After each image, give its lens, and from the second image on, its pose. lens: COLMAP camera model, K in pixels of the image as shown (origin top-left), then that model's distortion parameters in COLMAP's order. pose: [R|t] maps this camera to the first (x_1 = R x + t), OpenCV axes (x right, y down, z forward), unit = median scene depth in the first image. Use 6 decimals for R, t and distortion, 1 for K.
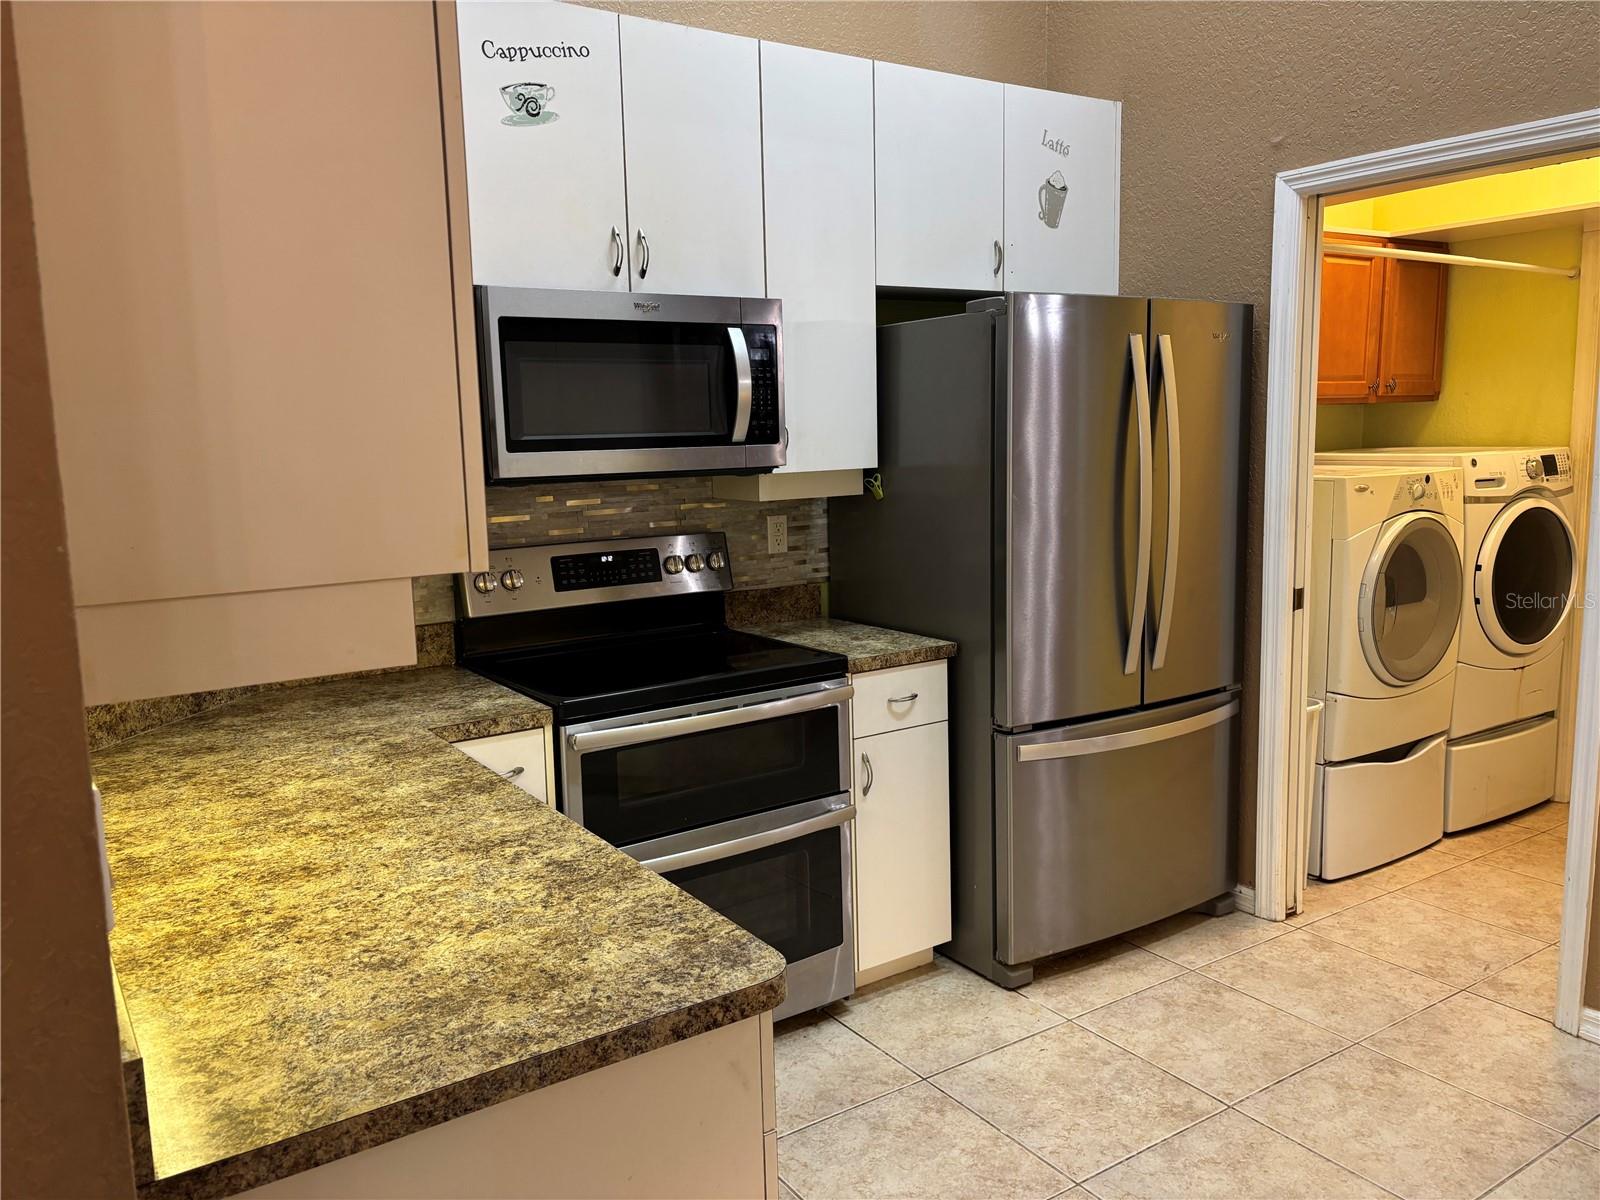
lens RADIAL K [[1232.5, 0, 817.5], [0, 1232.5, 591.1], [0, 0, 1]] dist [0.092633, -0.007673]
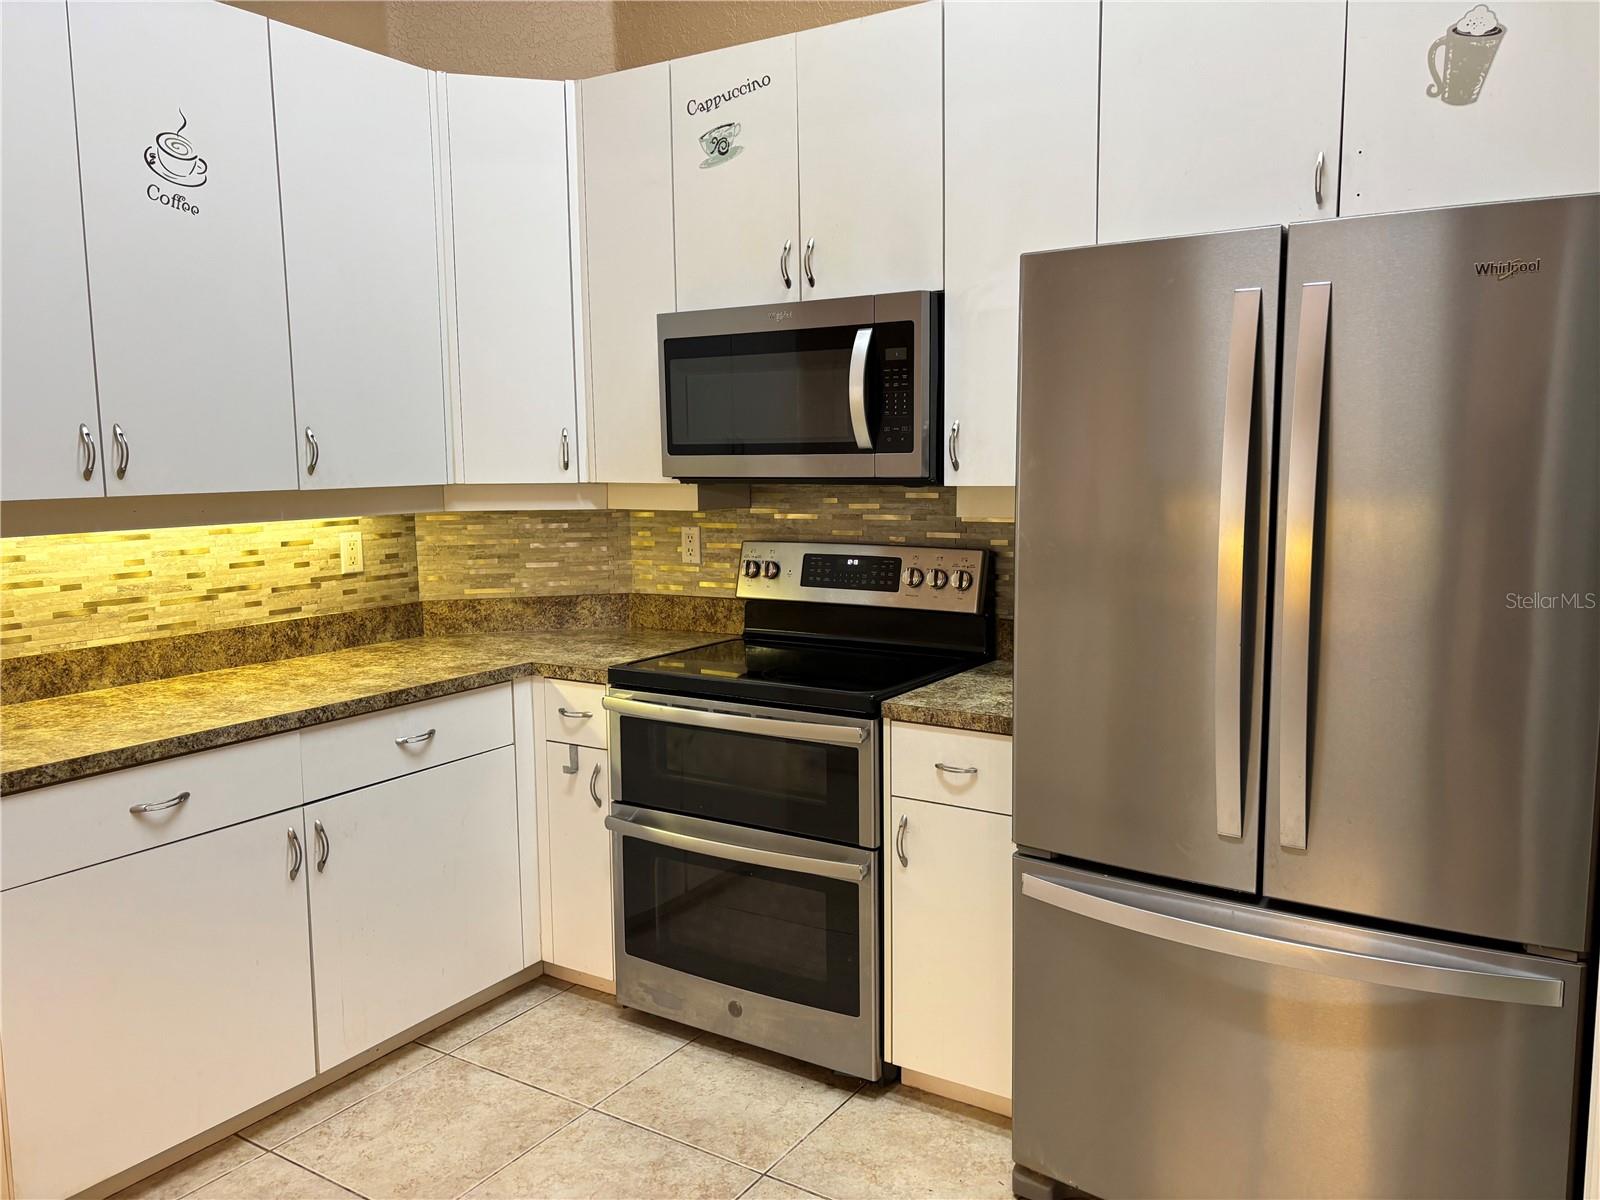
lens RADIAL K [[1203.0, 0, 842.2], [0, 1203.0, 606.2], [0, 0, 1]] dist [0.032722, -0.005928]
pose [[0.408813, 0.136068, -0.902417, 0.722064], [-0.125798, 0.987785, 0.091951, -0.080107], [0.903906, 0.075932, 0.420937, 0.576740]]
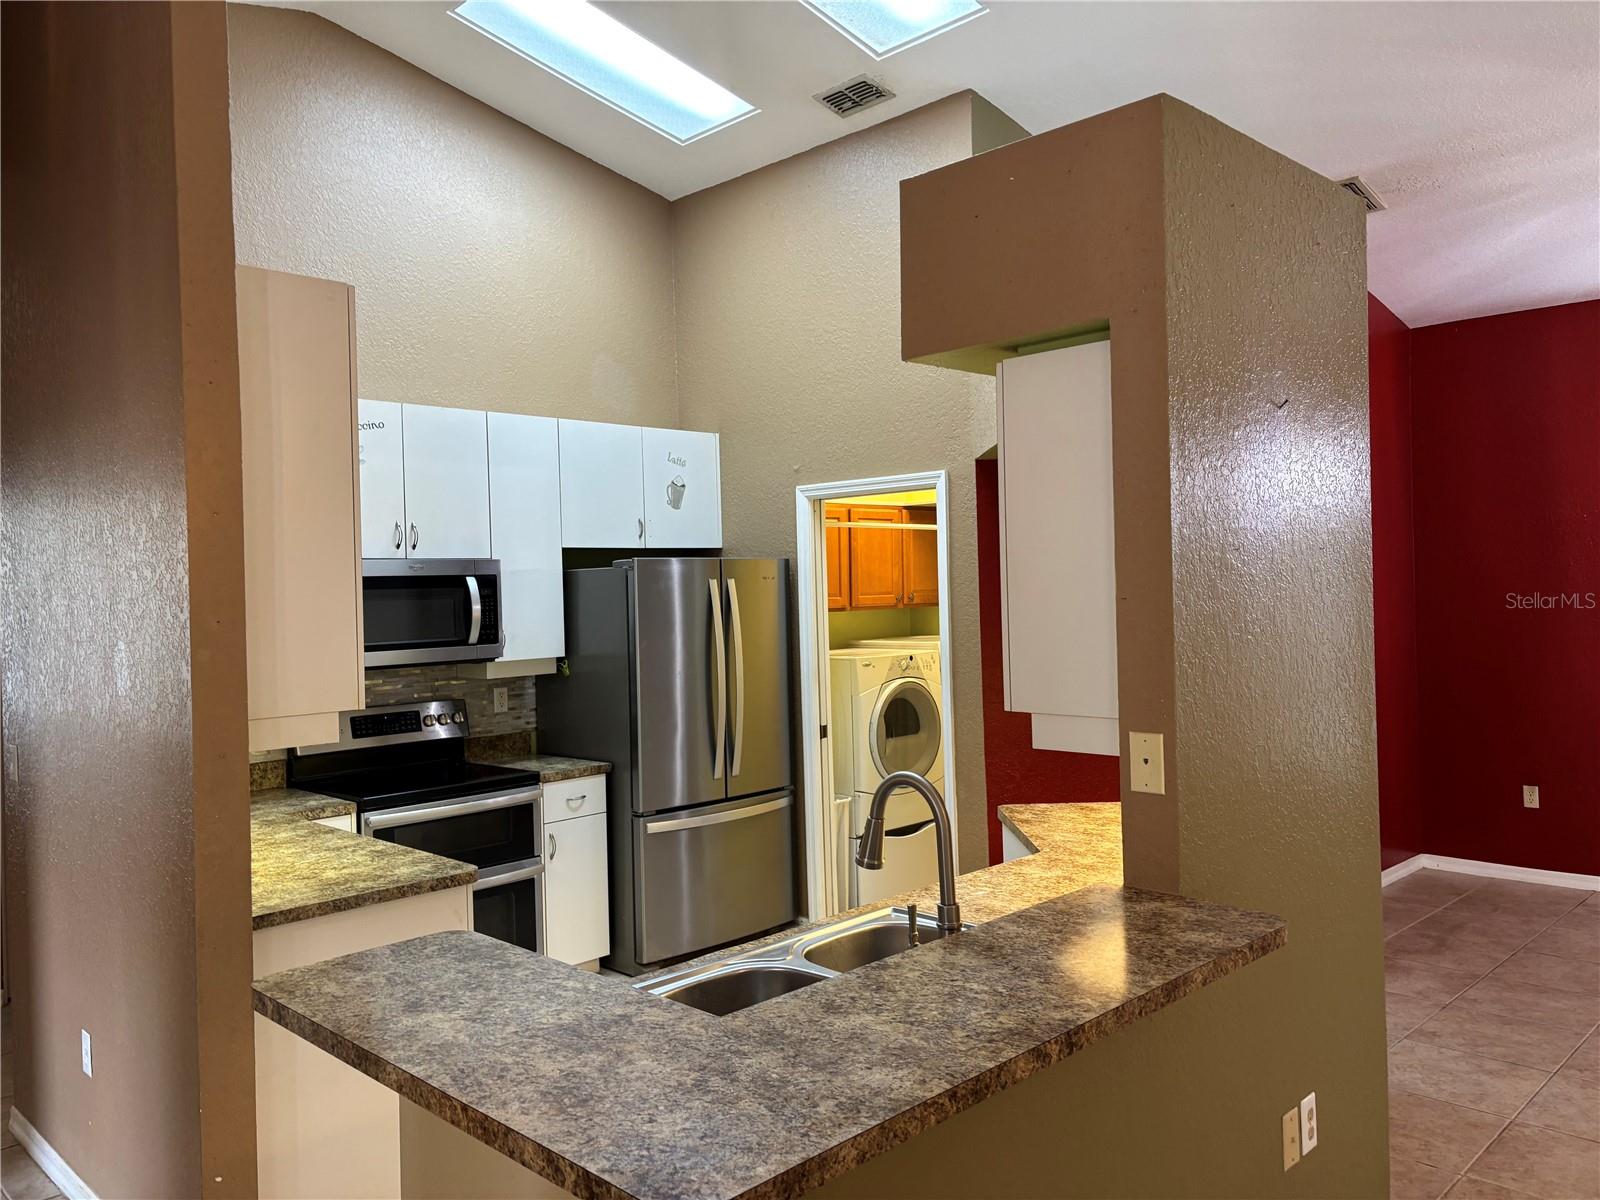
lens RADIAL K [[1196.5, 0, 802.8], [0, 1196.5, 588.9], [0, 0, 1]] dist [0.097066, -0.112800]
pose [[0.982507, -0.004914, 0.186161, 0.066875], [0.030947, 0.990060, -0.137196, 0.039456], [-0.183636, 0.140557, 0.972893, -0.628676]]
